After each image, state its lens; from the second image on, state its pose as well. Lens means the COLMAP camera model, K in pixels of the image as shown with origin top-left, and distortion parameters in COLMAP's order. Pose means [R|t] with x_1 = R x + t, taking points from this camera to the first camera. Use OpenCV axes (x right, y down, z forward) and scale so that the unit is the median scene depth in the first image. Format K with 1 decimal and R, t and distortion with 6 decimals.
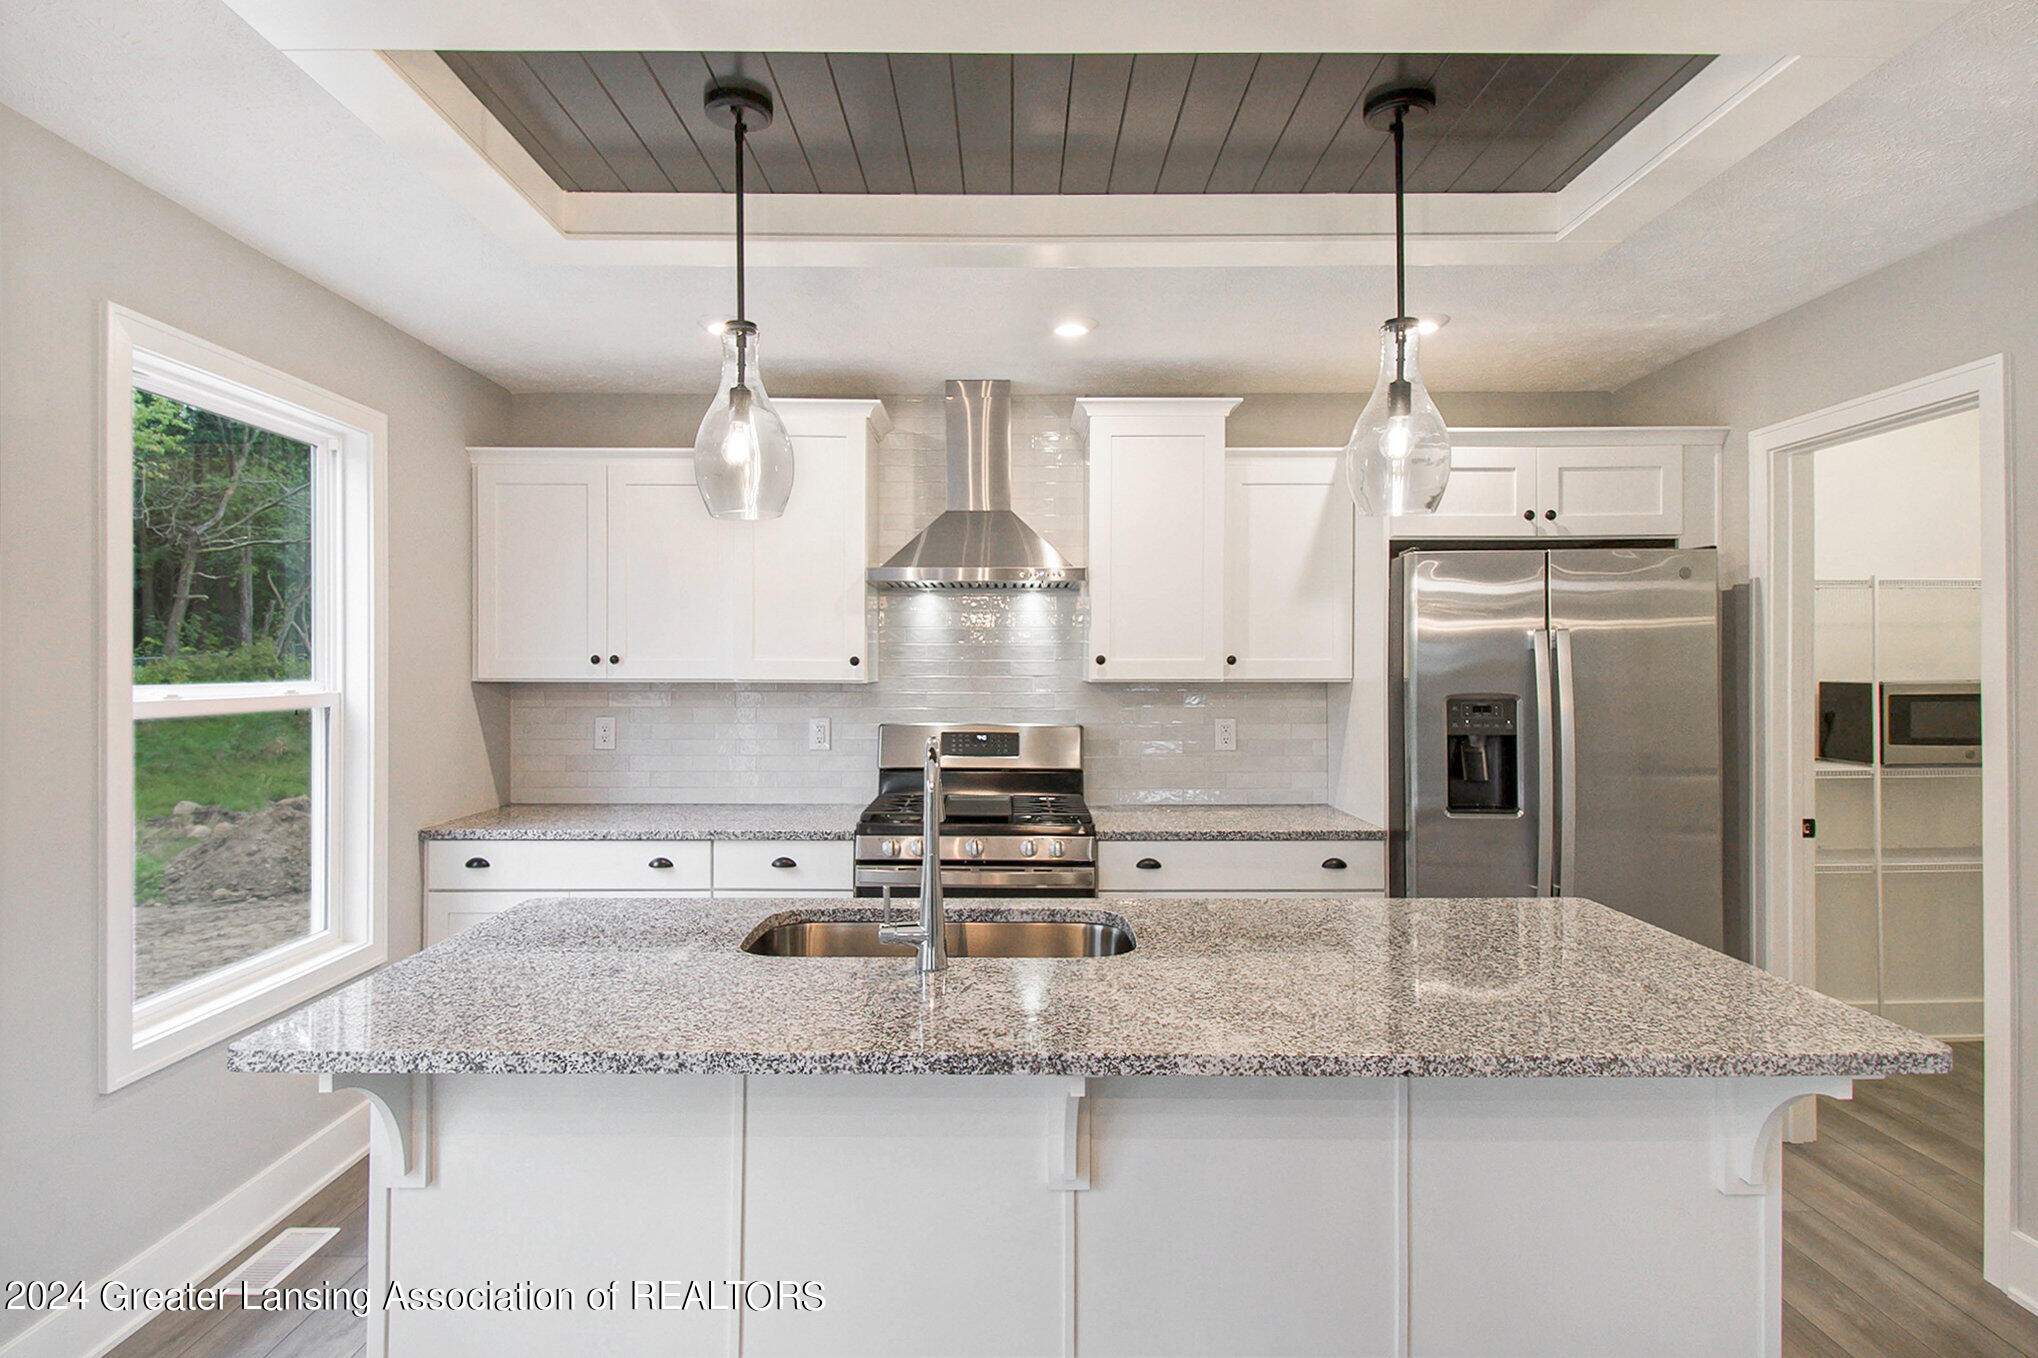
lens RADIAL K [[1078.1, 0, 1003.2], [0, 1078.1, 678.2], [0, 0, 1]] dist [-0.023699, -0.002457]
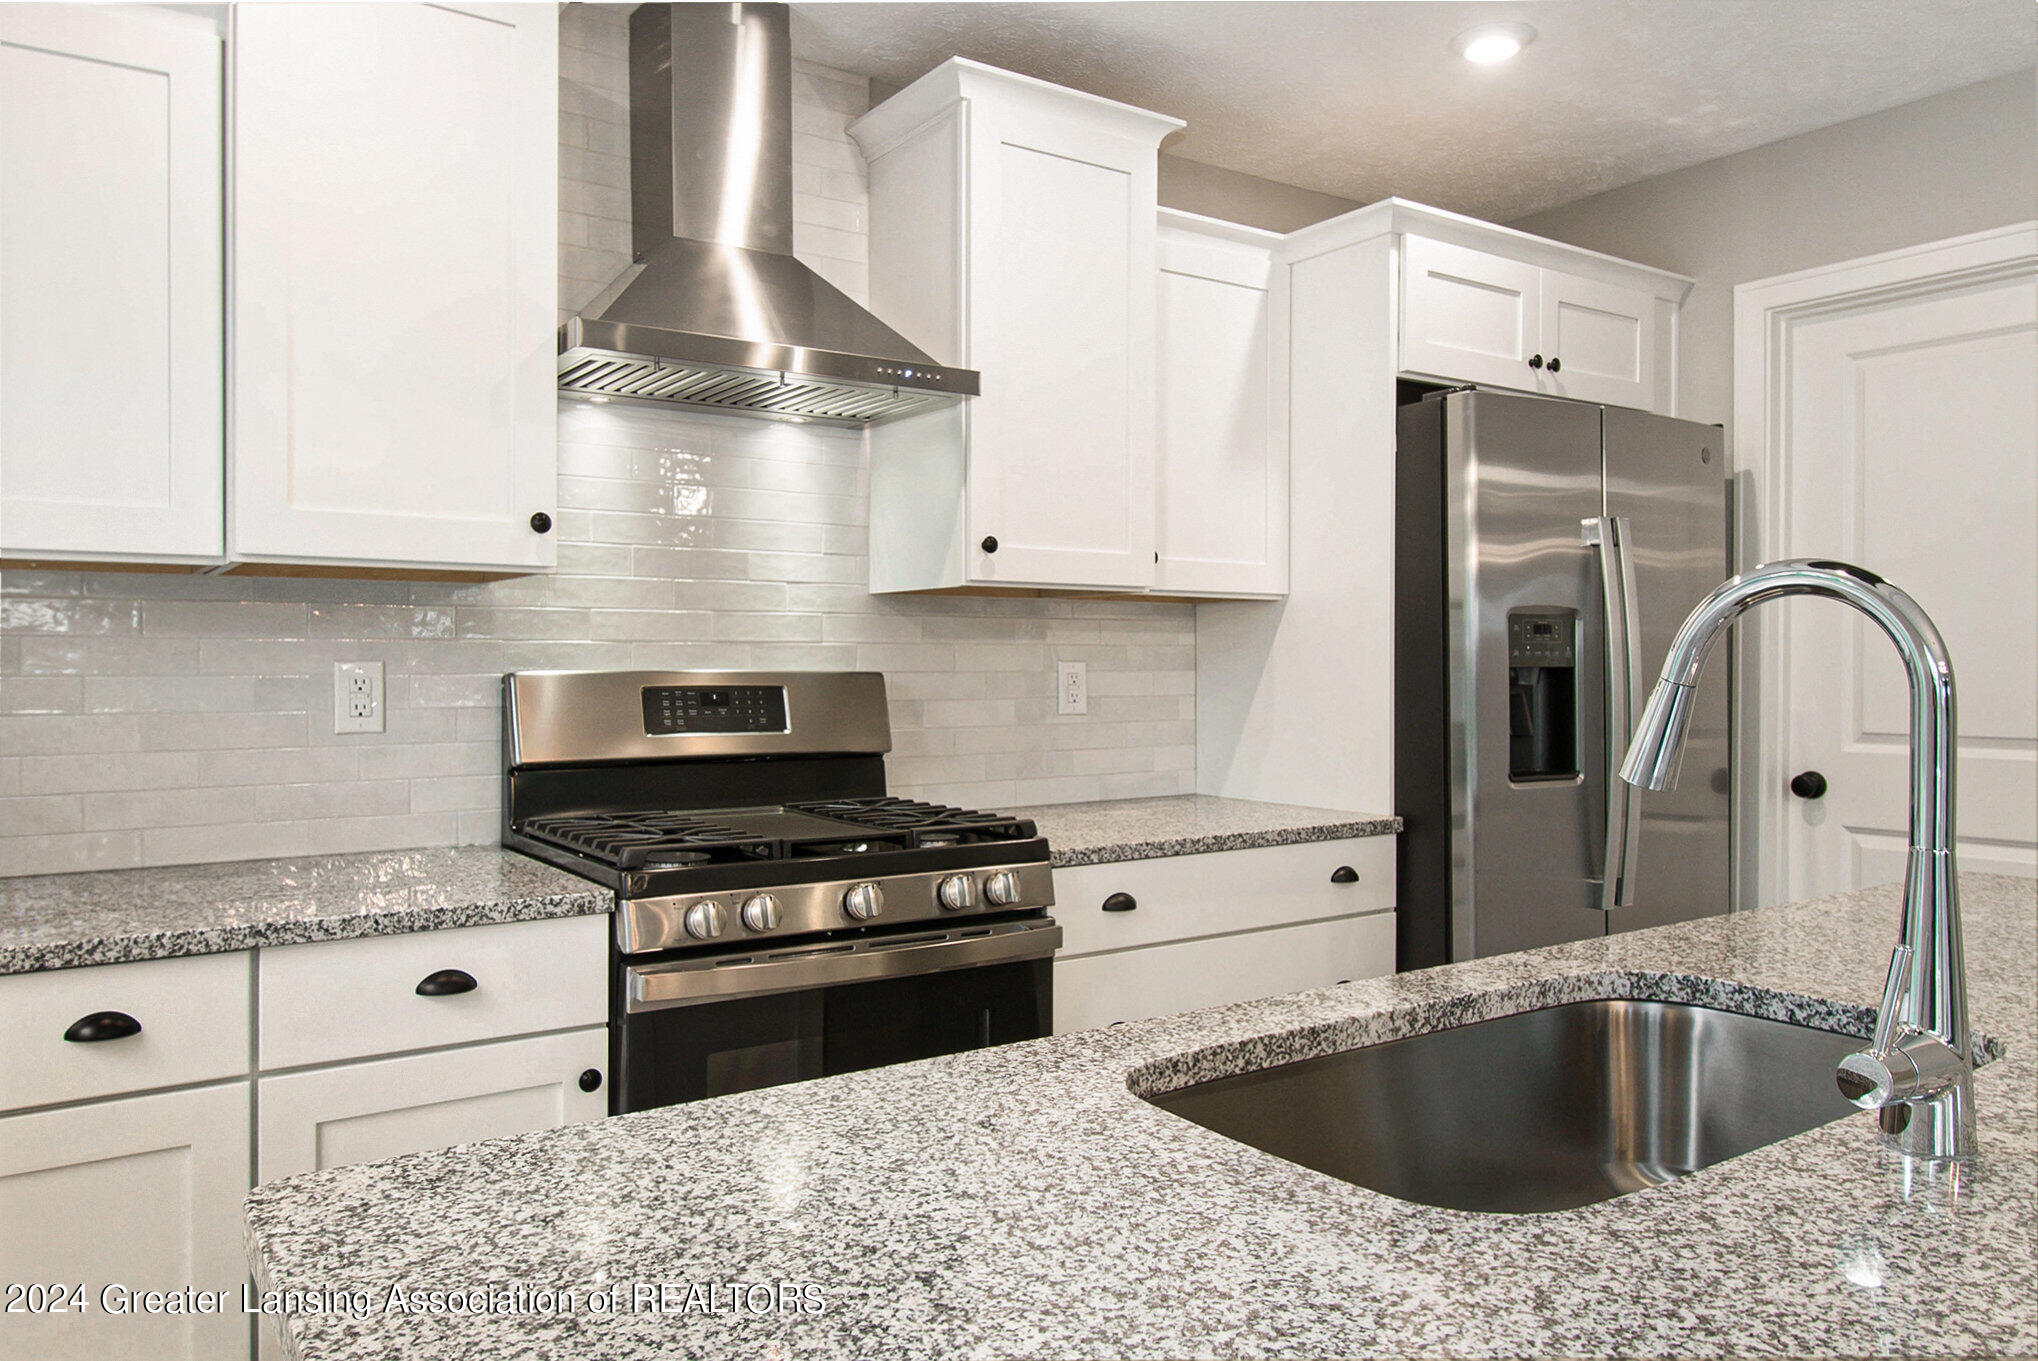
lens RADIAL K [[1424.8, 0, 996.0], [0, 1424.8, 684.4], [0, 0, 1]] dist [0.007901, 0.001737]
pose [[0.825263, -0.008602, 0.564683, -0.340802], [0.007305, 0.999963, 0.004557, 0.054318], [-0.564701, 0.000364, 0.825296, 0.420406]]
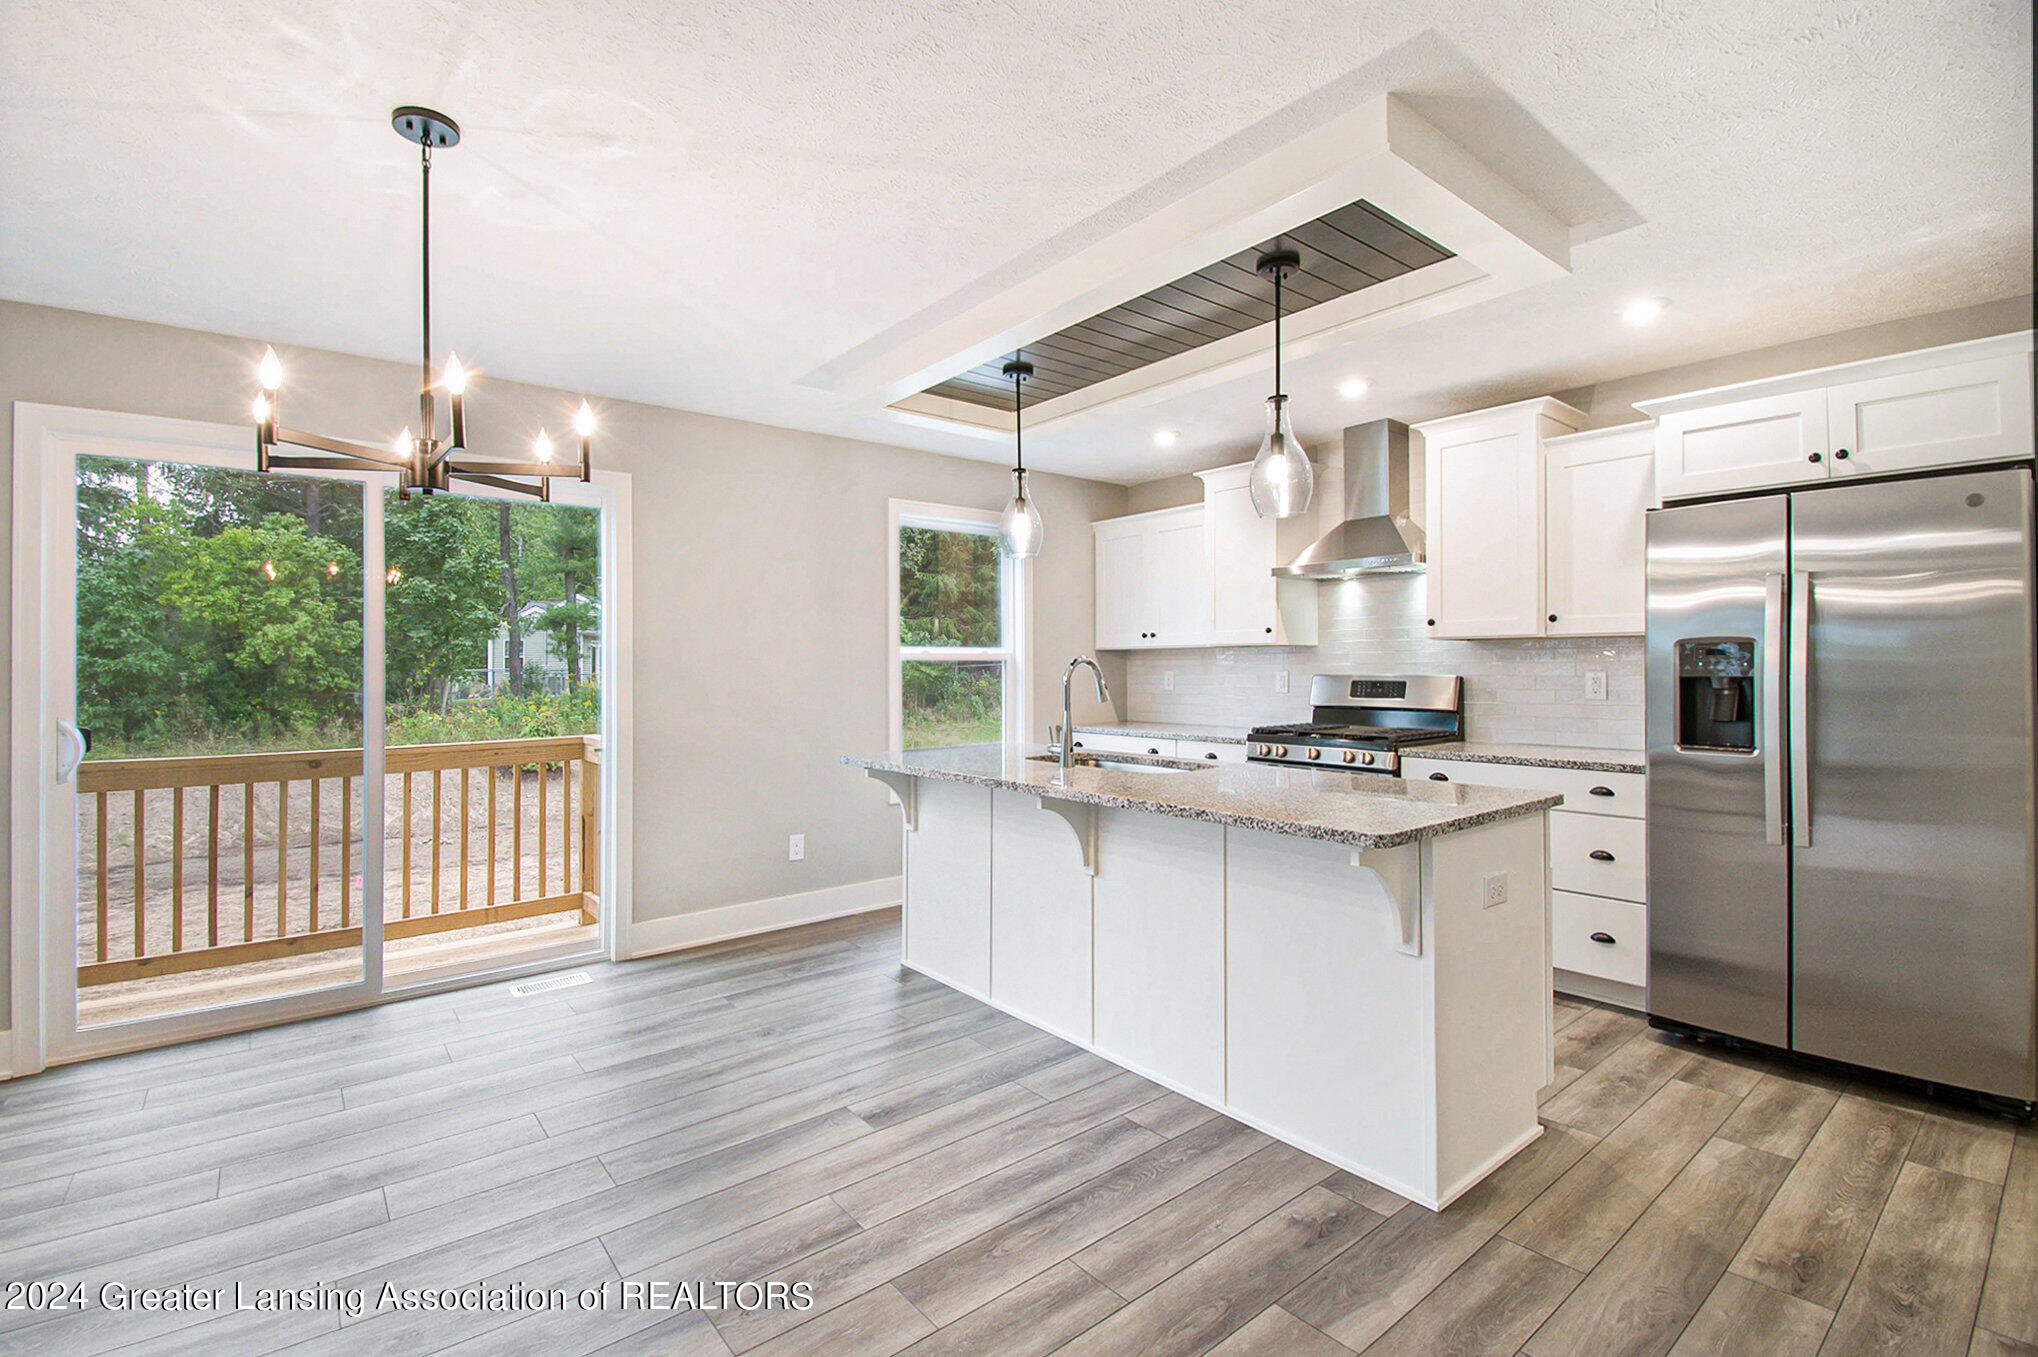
lens RADIAL K [[904.6, 0, 987.8], [0, 904.6, 659.5], [0, 0, 1]] dist [-0.004895, -0.011496]
pose [[0.618998, -0.010390, -0.785324, 0.659811], [-0.005058, 0.999839, -0.017215, 0.052131], [0.785376, 0.014628, 0.618846, -0.108309]]
